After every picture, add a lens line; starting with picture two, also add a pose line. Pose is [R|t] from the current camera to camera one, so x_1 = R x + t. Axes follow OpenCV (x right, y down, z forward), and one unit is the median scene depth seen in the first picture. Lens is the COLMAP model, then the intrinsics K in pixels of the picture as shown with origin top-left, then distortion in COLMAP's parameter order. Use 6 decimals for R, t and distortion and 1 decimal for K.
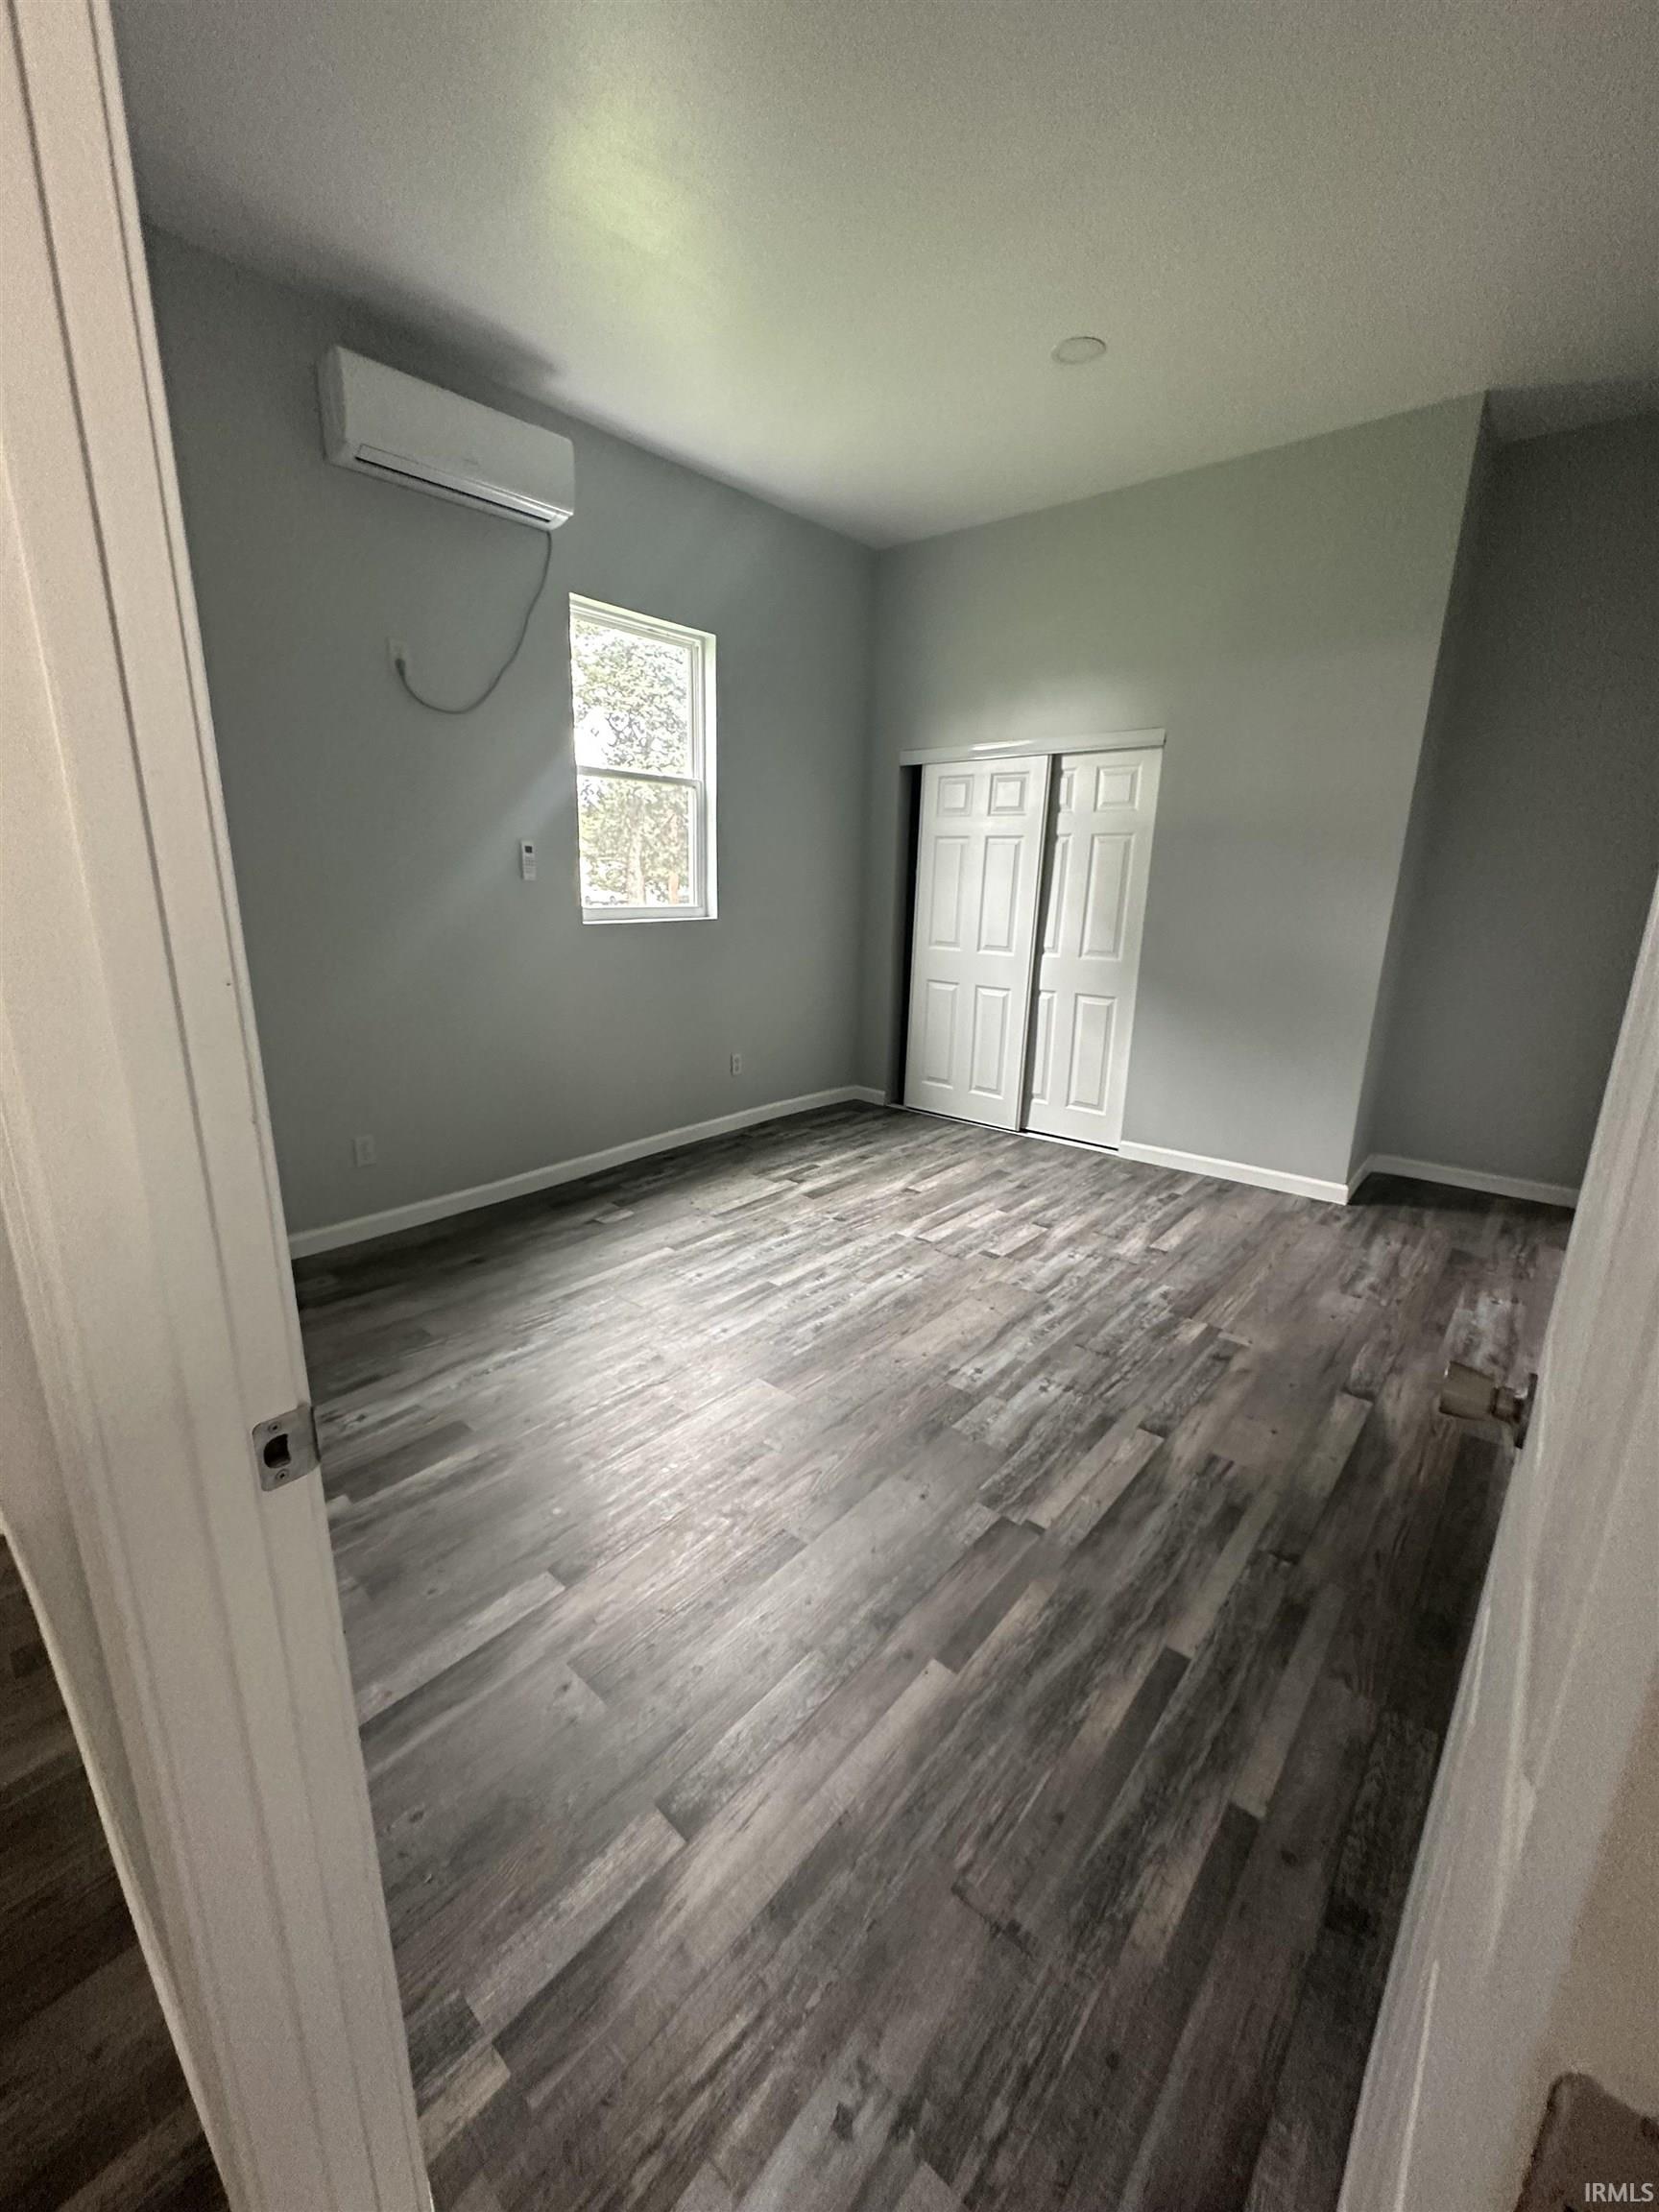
lens RADIAL K [[883.3, 0, 829.5], [0, 883.3, 1106.0], [0, 0, 1]] dist [-0.003079, 0.000854]
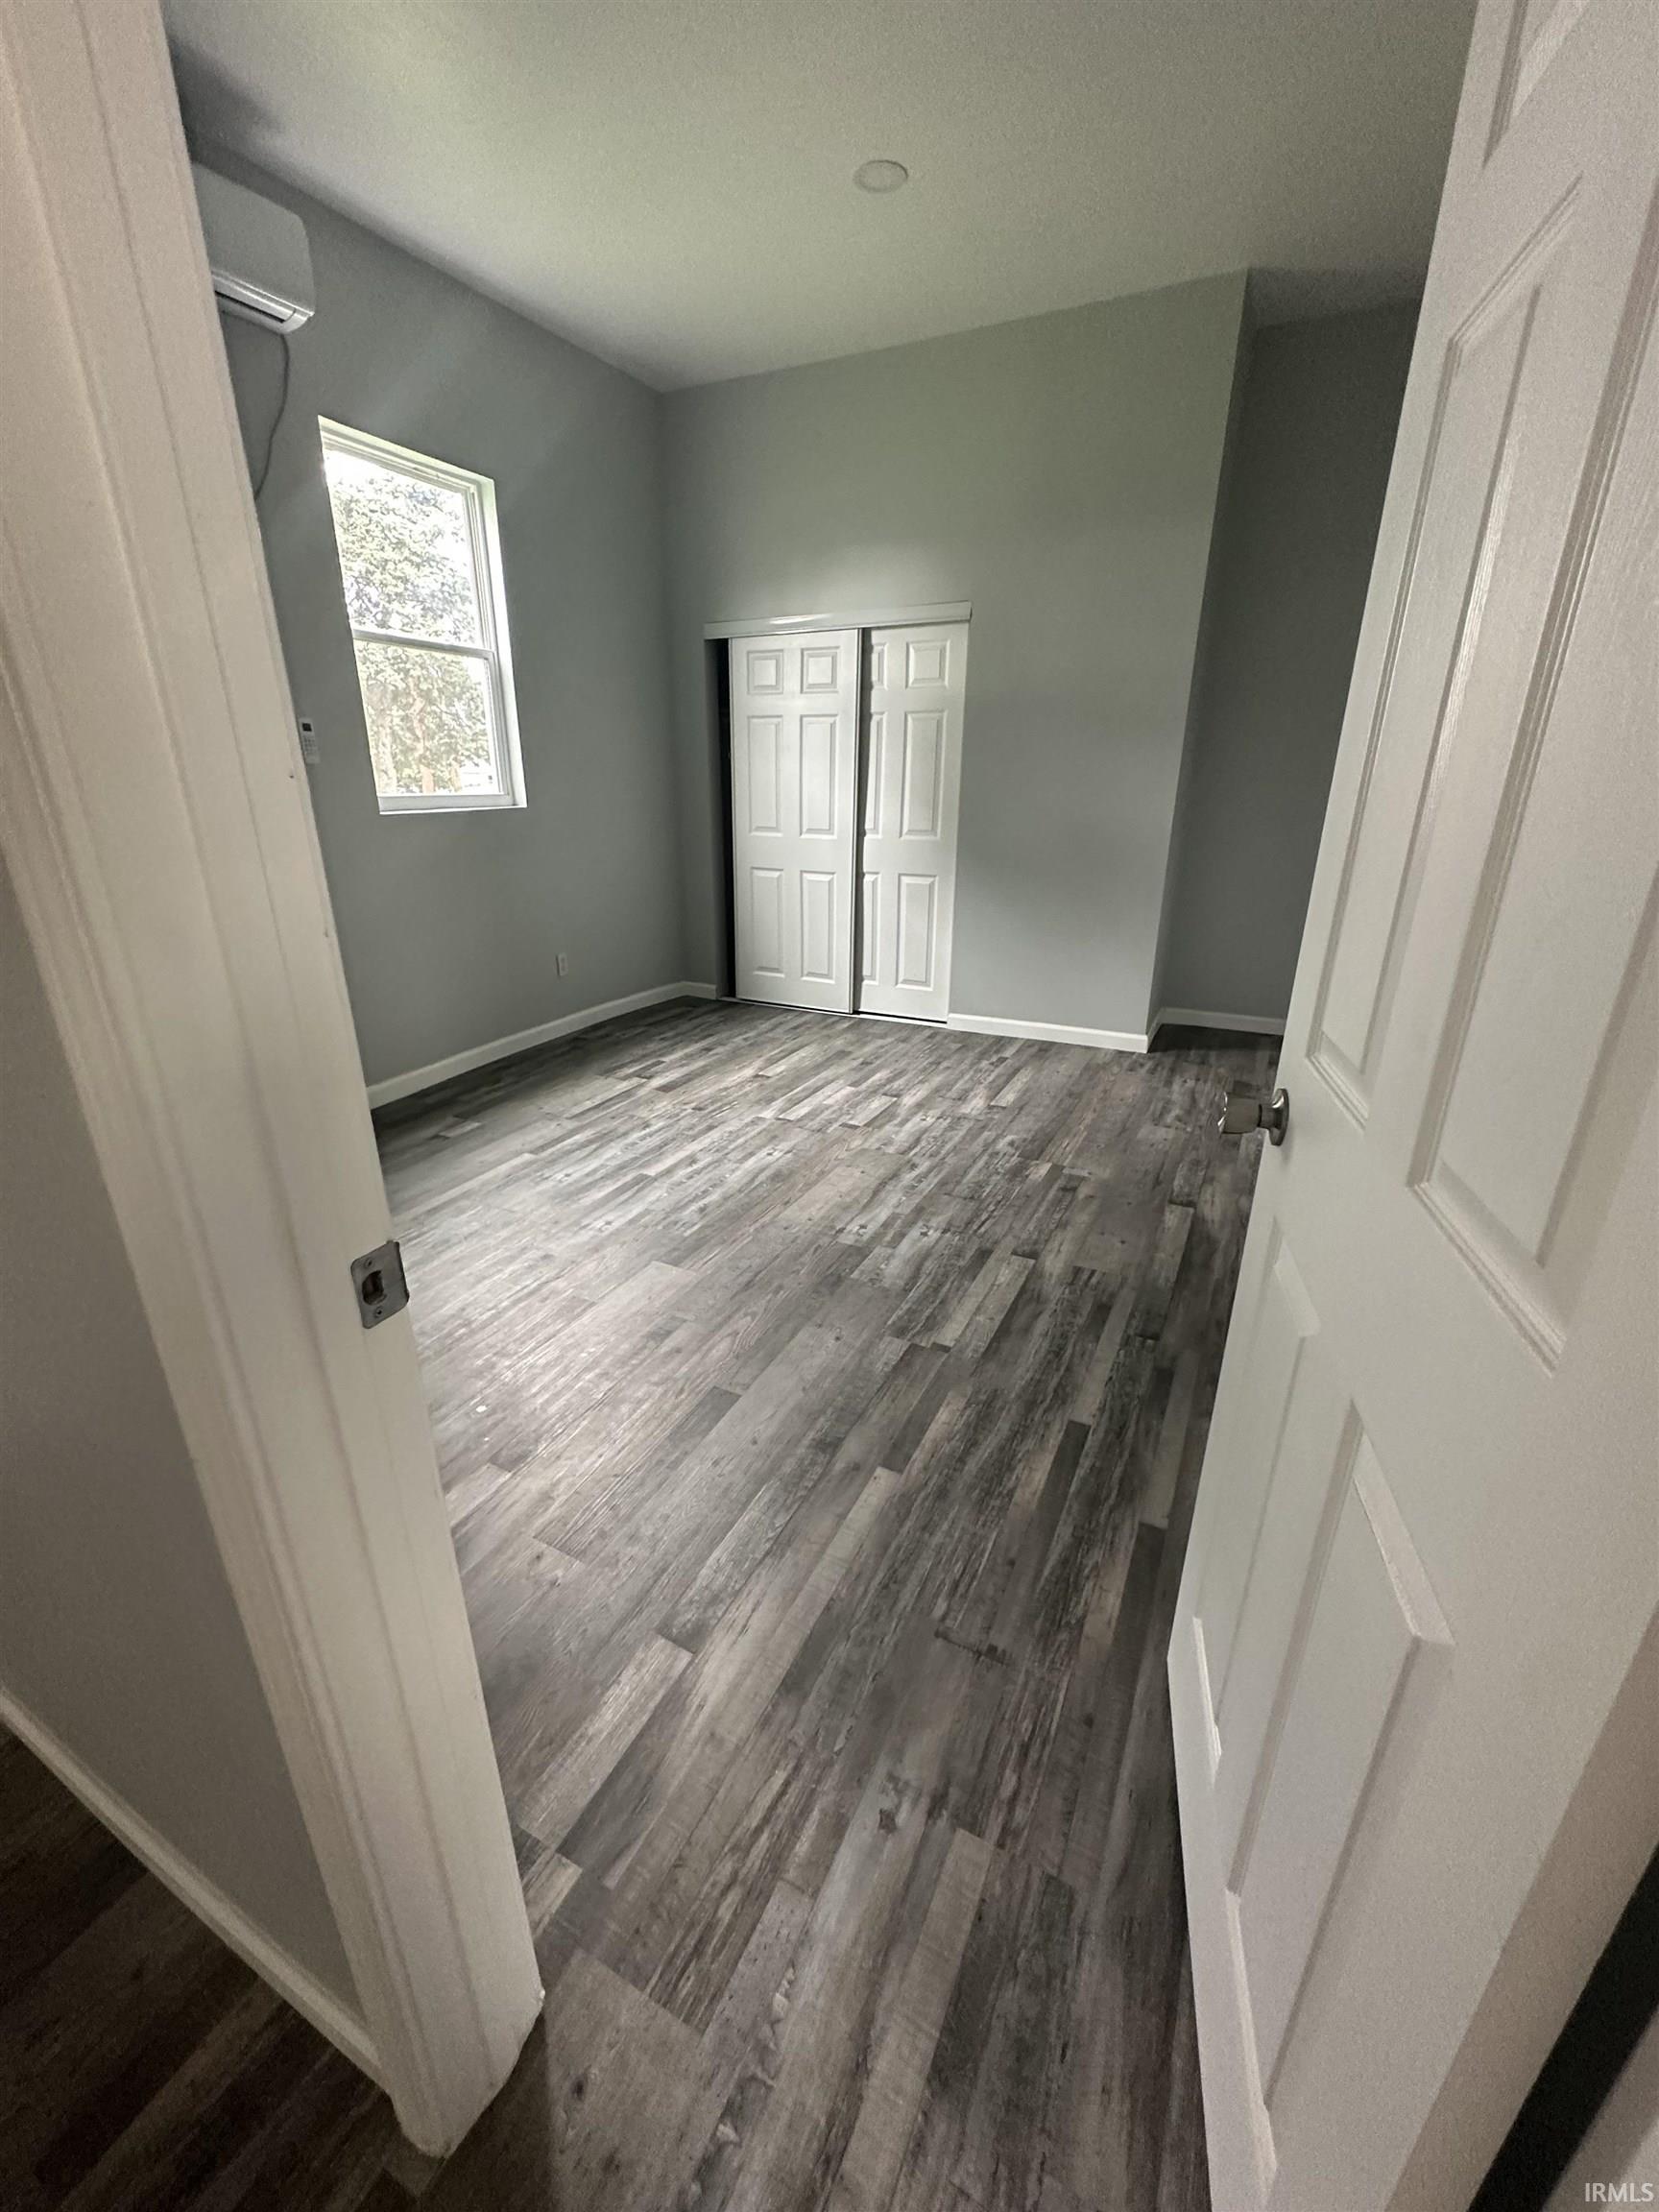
lens RADIAL K [[883.3, 0, 829.5], [0, 883.3, 1106.0], [0, 0, 1]] dist [-0.003079, 0.000854]
pose [[0.971397, -0.097855, 0.216363, -0.098245], [0.074433, 0.990701, 0.113888, 0.035580], [-0.225495, -0.094526, 0.969648, -0.010642]]
